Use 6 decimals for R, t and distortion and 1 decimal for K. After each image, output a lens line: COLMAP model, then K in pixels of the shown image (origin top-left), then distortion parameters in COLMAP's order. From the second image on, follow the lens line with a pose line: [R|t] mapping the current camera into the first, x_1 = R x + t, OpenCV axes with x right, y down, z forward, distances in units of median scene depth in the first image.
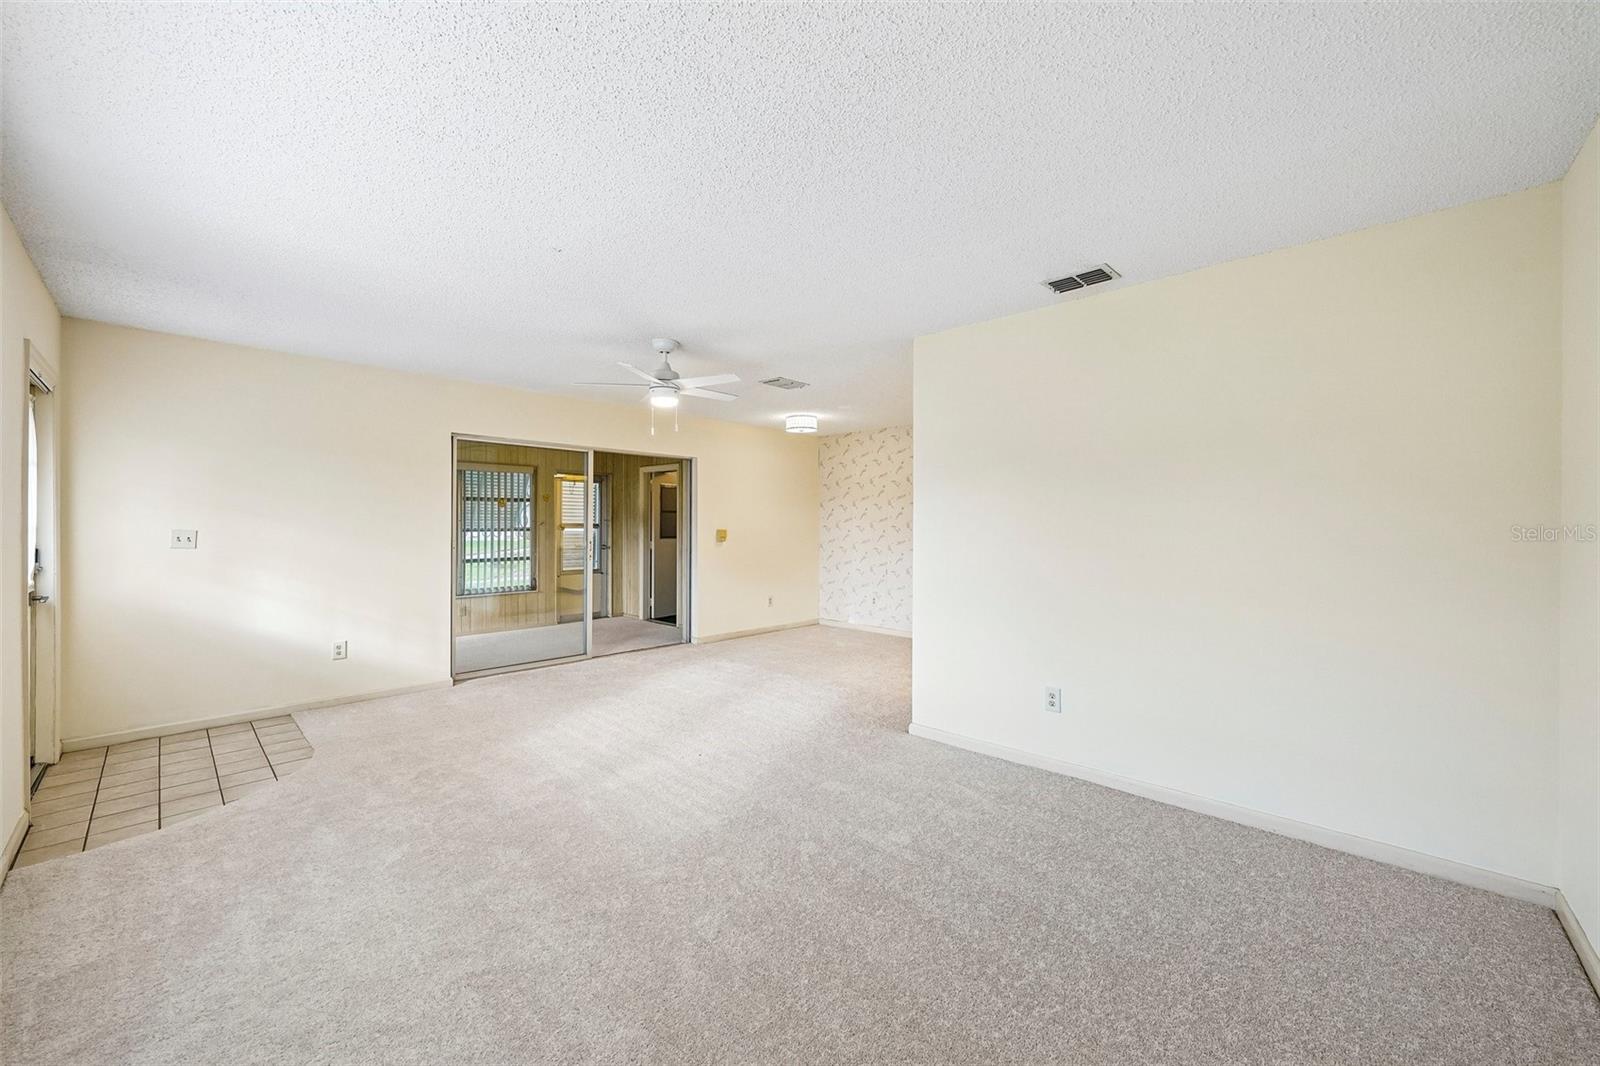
lens RADIAL K [[614.7, 0, 796.6], [0, 614.7, 523.9], [0, 0, 1]] dist [-0.021431, 0.000017]
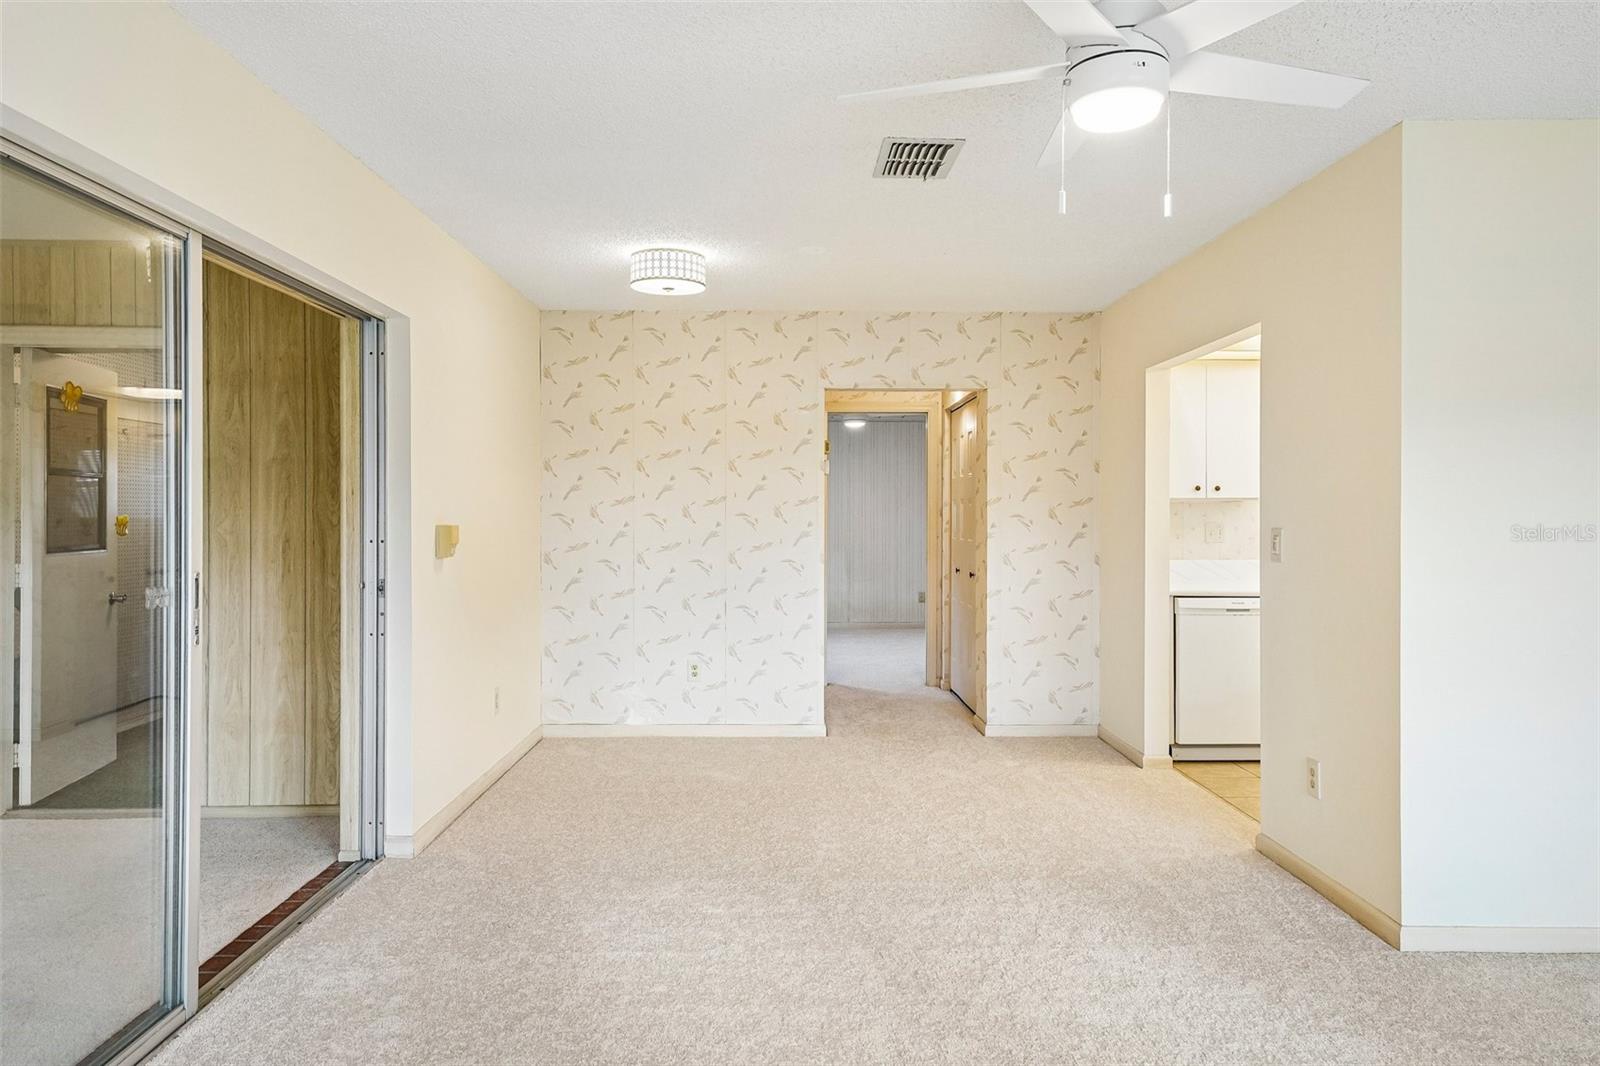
lens RADIAL K [[995.4, 0, 794.0], [0, 995.4, 519.3], [0, 0, 1]] dist [0.029097, -0.002963]
pose [[0.713610, -0.007748, 0.700500, -0.347570], [-0.002157, 0.999910, 0.013257, -0.002649], [-0.700540, -0.010971, 0.713529, 0.380557]]
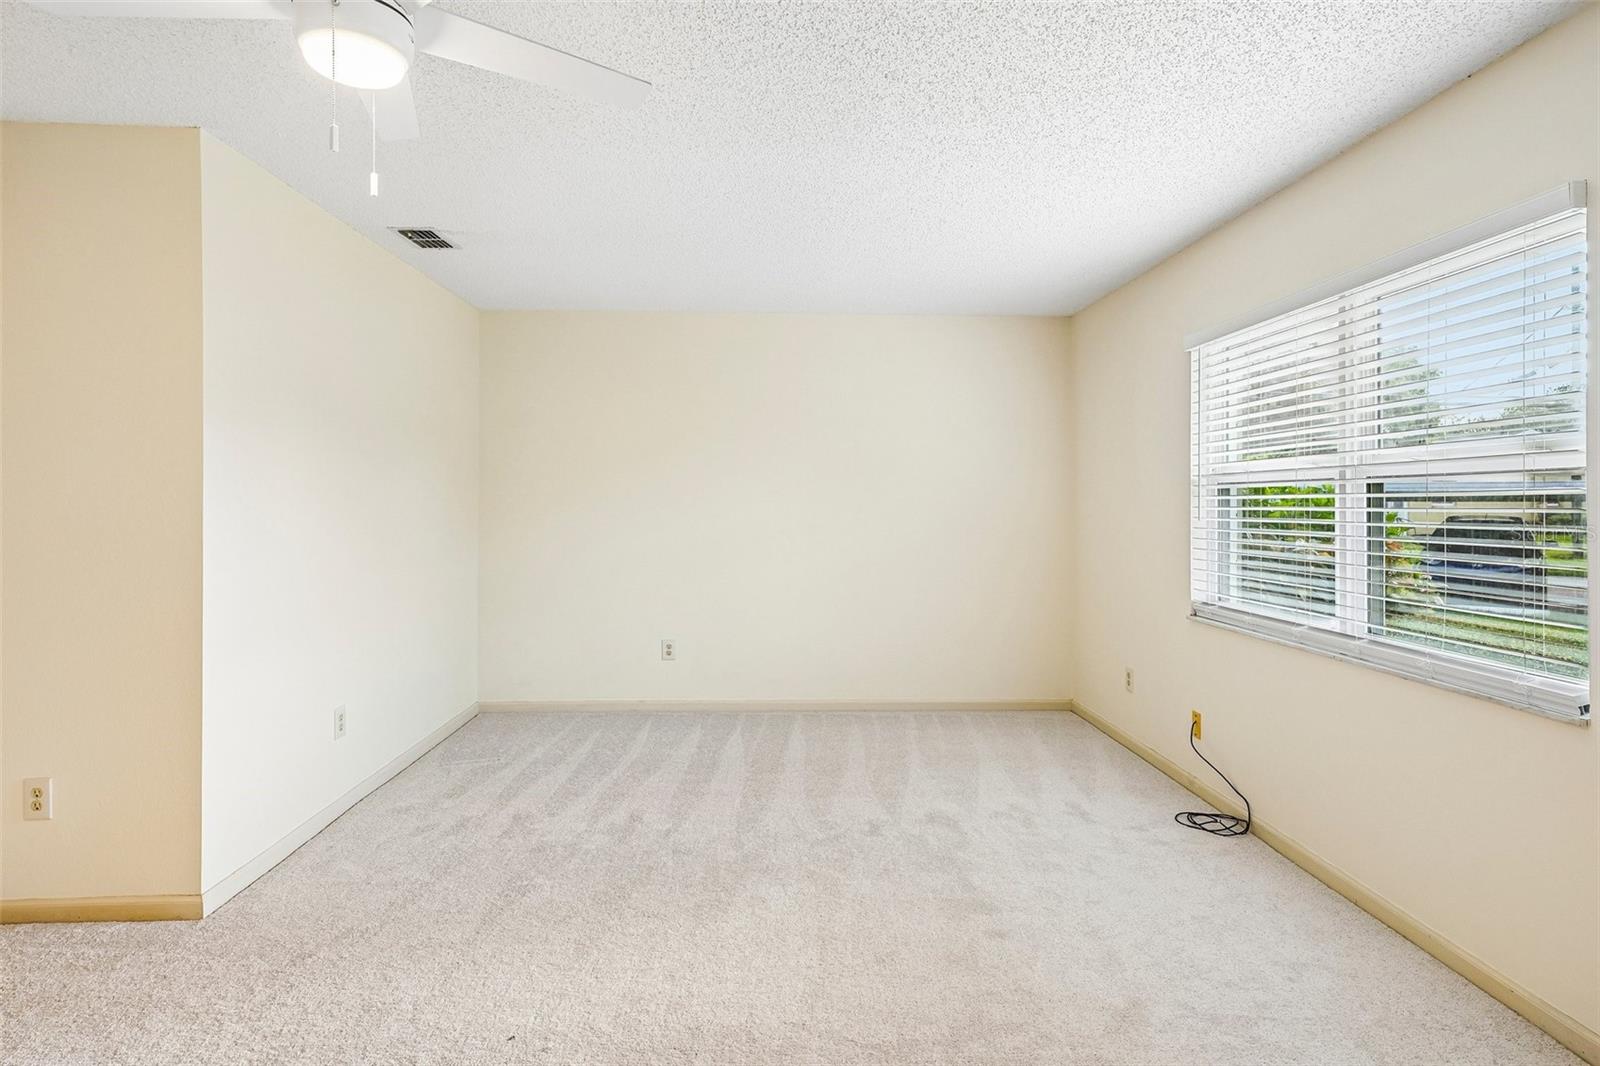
lens RADIAL K [[893.1, 0, 795.9], [0, 893.1, 500.0], [0, 0, 1]] dist [0.018153, 0.001348]
pose [[-0.715269, -0.007679, 0.698807, -0.331337], [-0.008262, 0.999963, 0.002532, -0.002600], [-0.698801, -0.003962, -0.715306, 0.586848]]
